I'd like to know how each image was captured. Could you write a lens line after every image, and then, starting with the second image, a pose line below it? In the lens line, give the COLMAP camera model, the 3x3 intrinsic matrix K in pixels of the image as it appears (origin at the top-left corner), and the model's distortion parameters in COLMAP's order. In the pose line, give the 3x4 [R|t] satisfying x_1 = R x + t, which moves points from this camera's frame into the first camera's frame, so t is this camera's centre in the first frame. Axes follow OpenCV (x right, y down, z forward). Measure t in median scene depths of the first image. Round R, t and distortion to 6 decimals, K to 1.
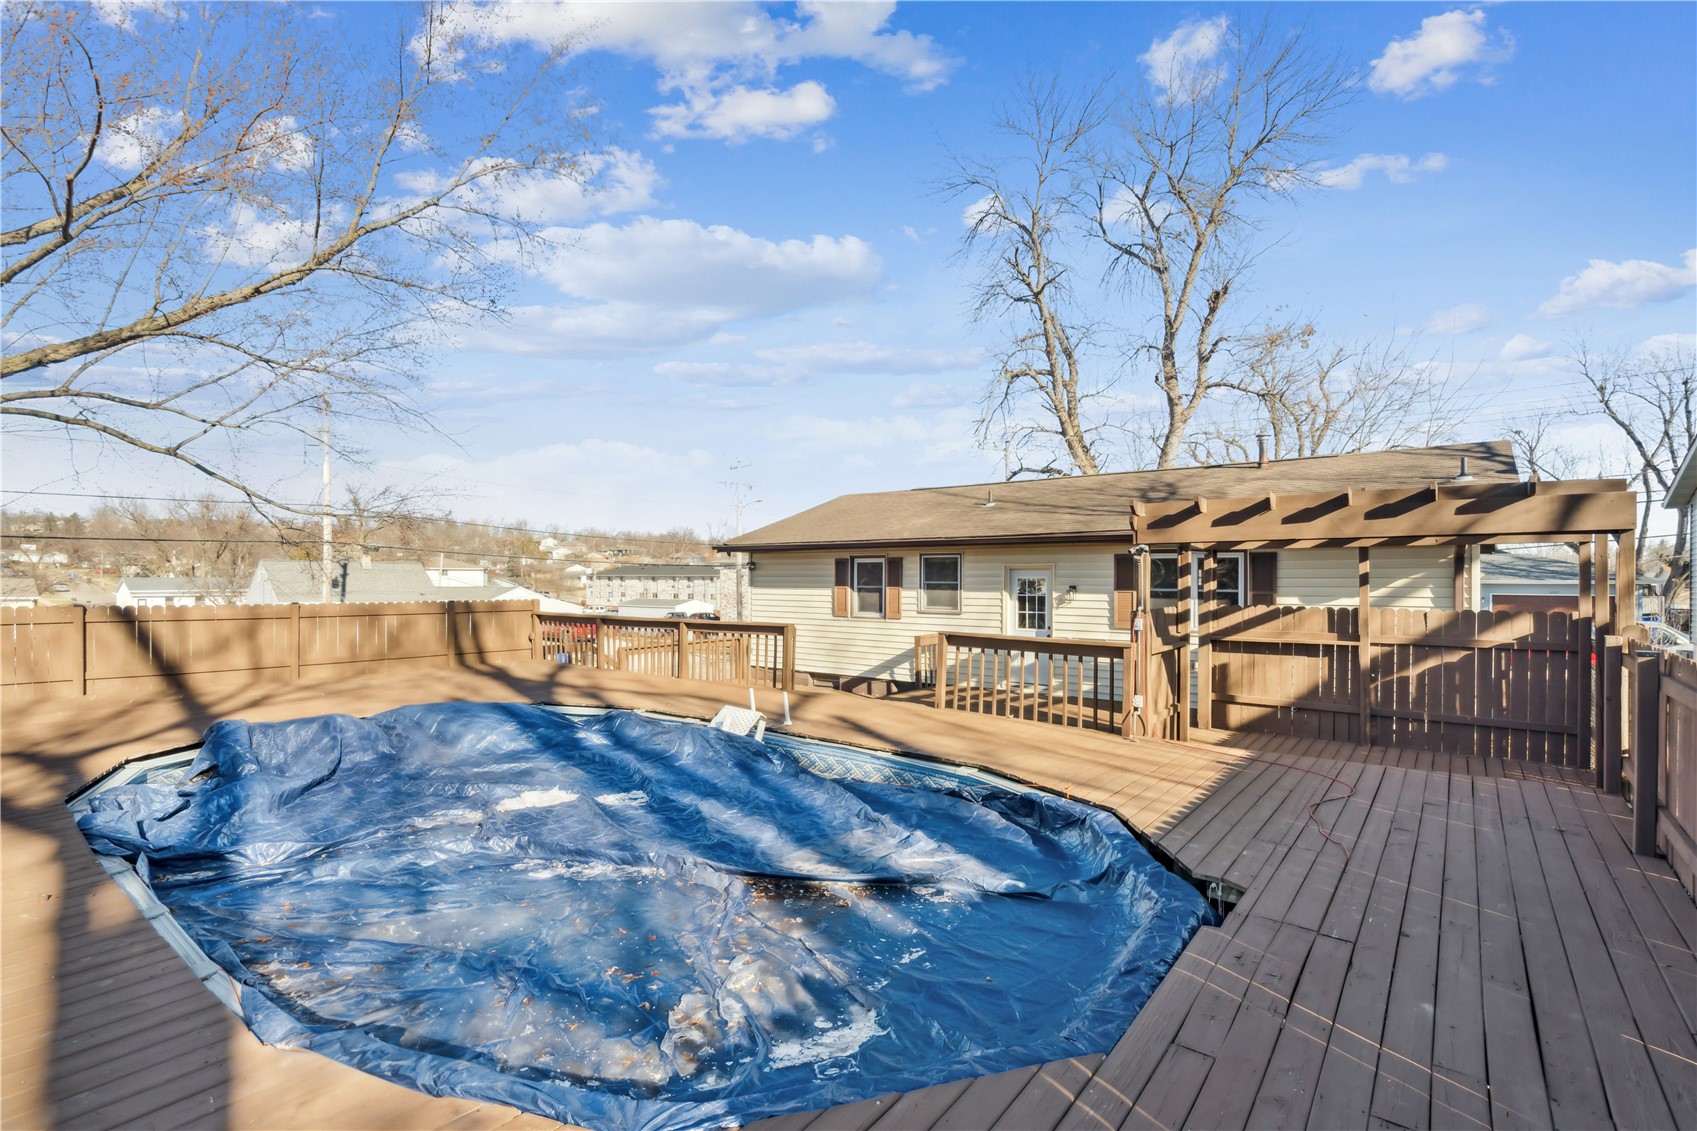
lens RADIAL K [[775.5, 0, 848.7], [0, 775.5, 573.8], [0, 0, 1]] dist [-0.009898, 0.003344]
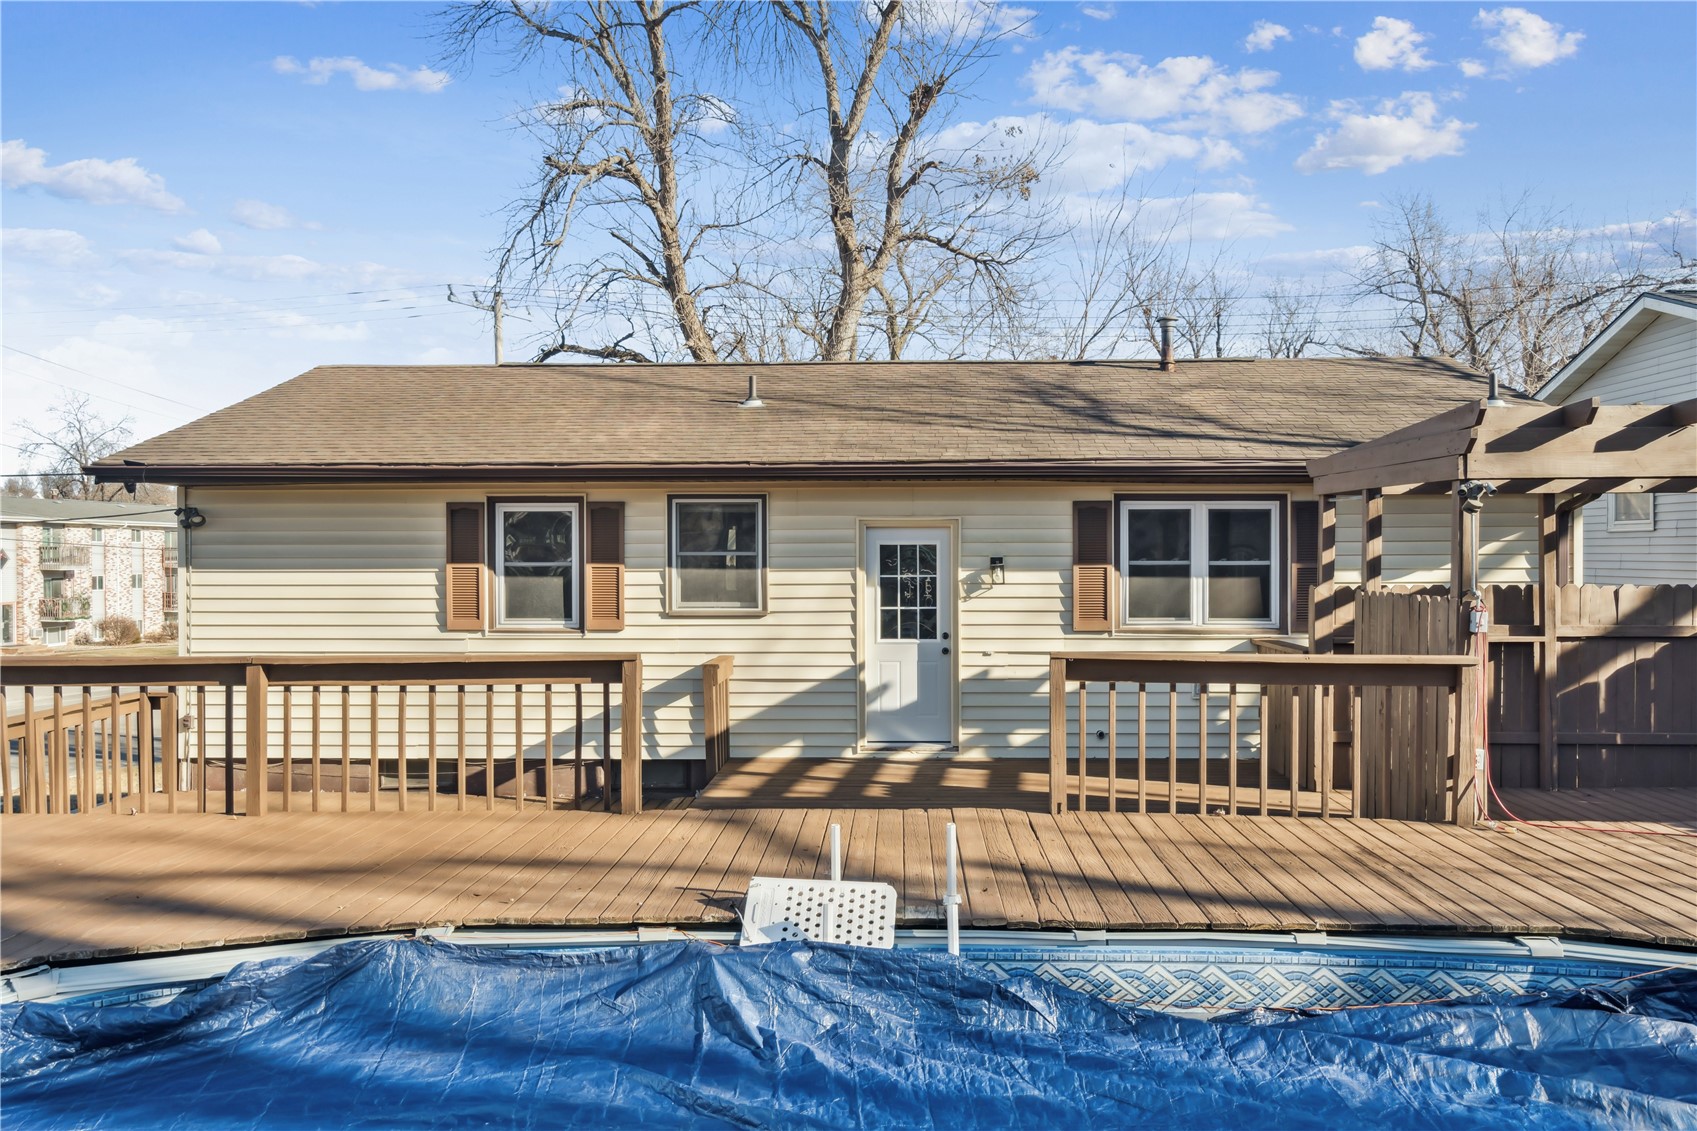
lens RADIAL K [[1297.5, 0, 847.3], [0, 1297.5, 563.7], [0, 0, 1]] dist [0.010238, -0.001009]
pose [[0.805323, -0.011680, 0.592721, -0.308409], [0.001652, 0.999846, 0.017458, 0.003452], [-0.592833, -0.013080, 0.805219, 0.288973]]
